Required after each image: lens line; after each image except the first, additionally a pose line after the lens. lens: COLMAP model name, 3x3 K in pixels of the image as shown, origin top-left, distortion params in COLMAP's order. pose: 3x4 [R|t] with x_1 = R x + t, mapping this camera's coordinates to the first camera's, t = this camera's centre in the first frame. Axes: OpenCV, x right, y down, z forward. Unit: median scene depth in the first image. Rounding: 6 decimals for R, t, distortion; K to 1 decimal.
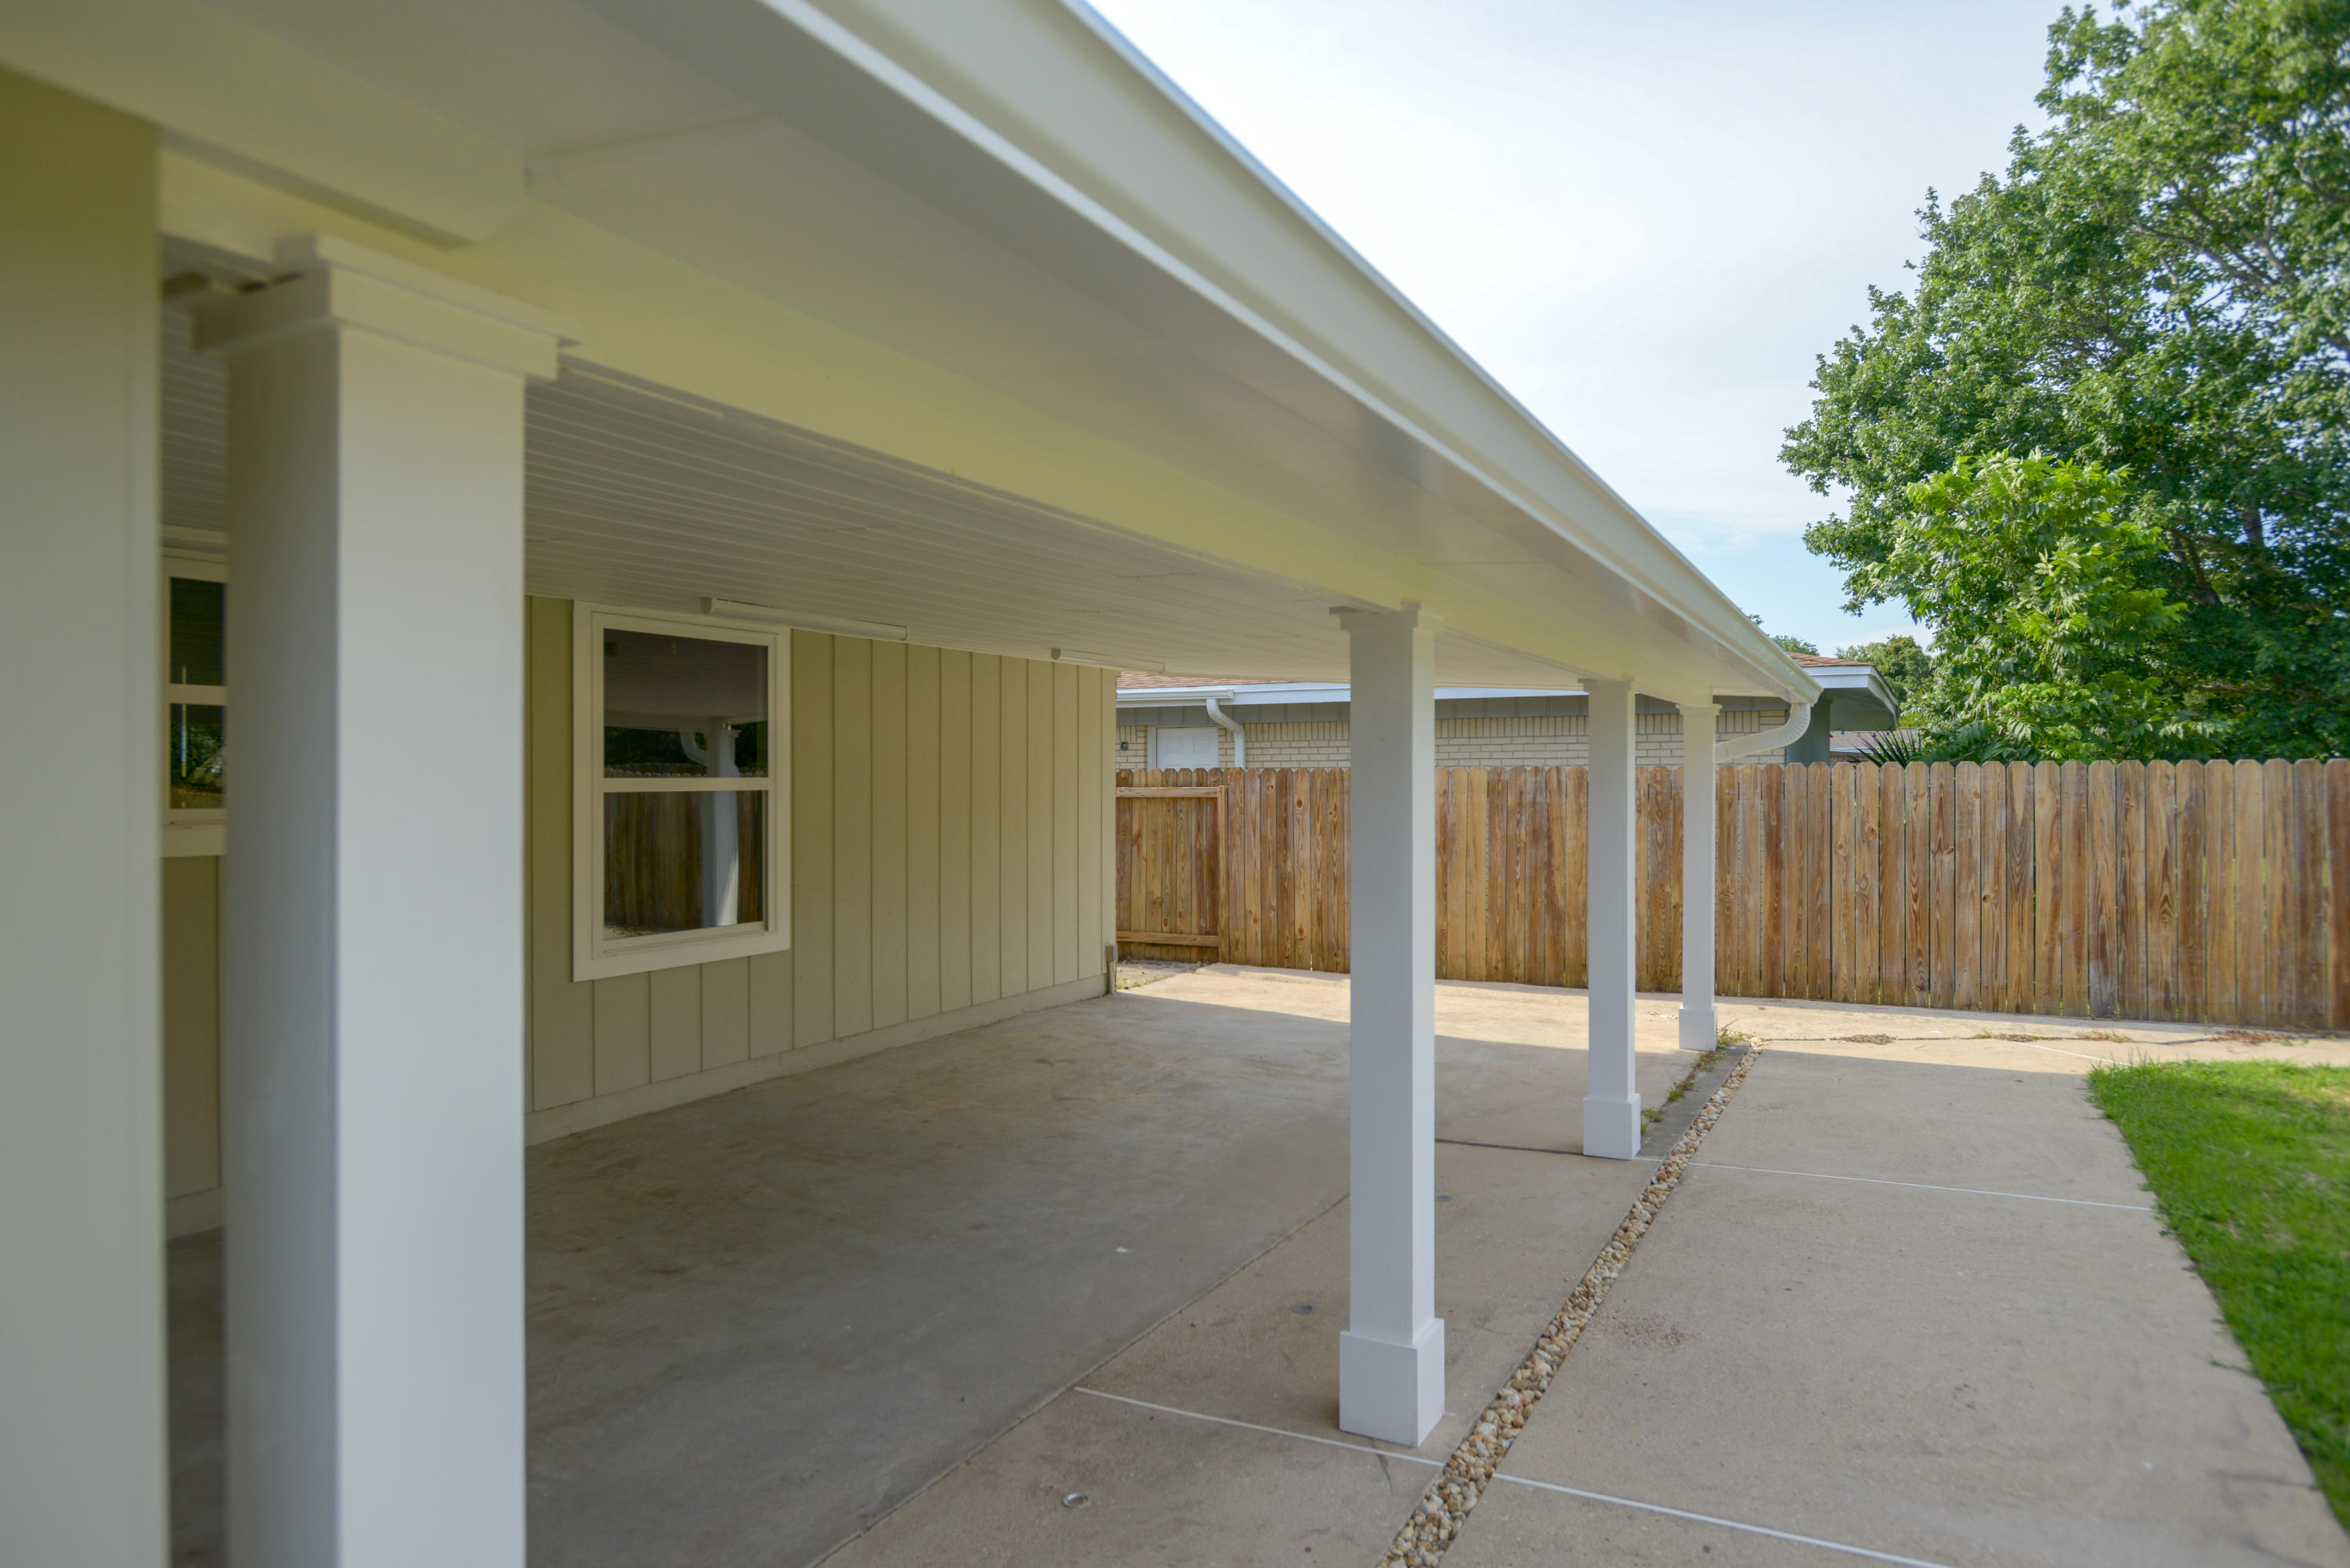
lens RADIAL K [[1480.8, 0, 1175.0], [0, 1480.8, 784.0], [0, 0, 1]] dist [-0.000041, -0.000049]
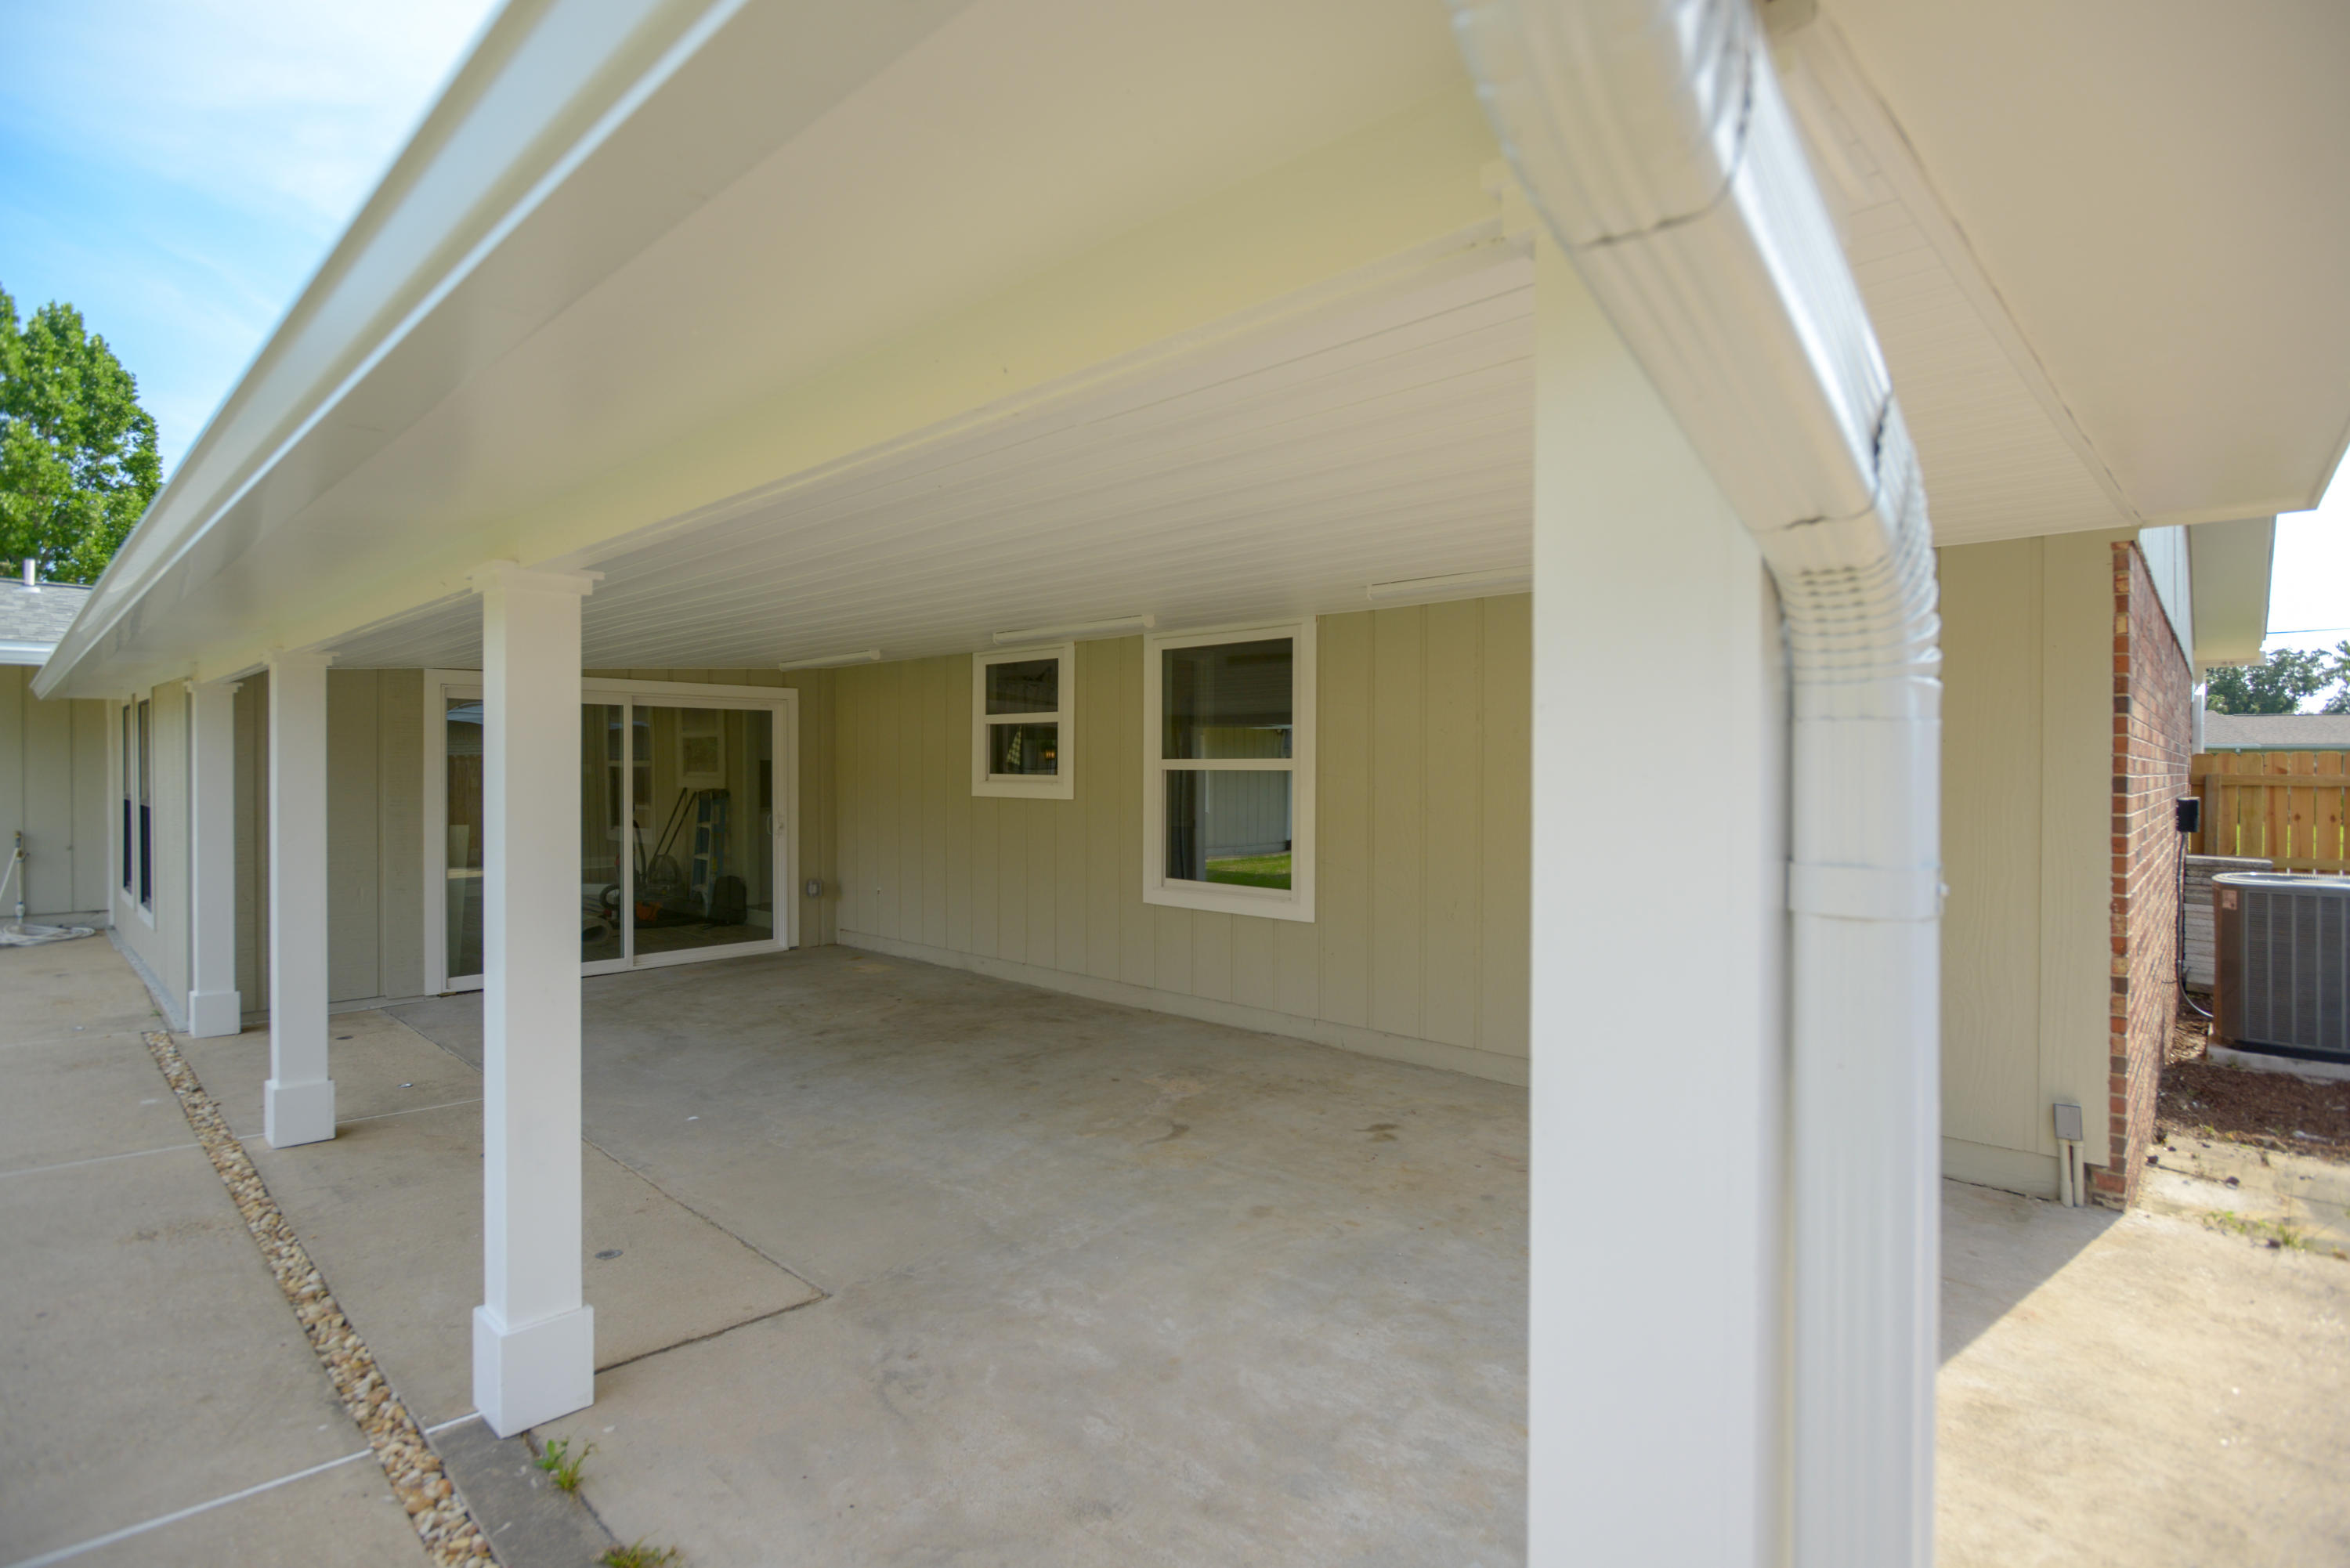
lens RADIAL K [[1115.0, 0, 1175.0], [0, 1115.0, 784.0], [0, 0, 1]] dist [-0.000696, -0.000044]
pose [[-0.284159, 0.008626, -0.958738, 0.598555], [-0.000190, 0.999959, 0.009053, 0.006516], [0.958777, 0.002755, -0.284146, 1.282341]]
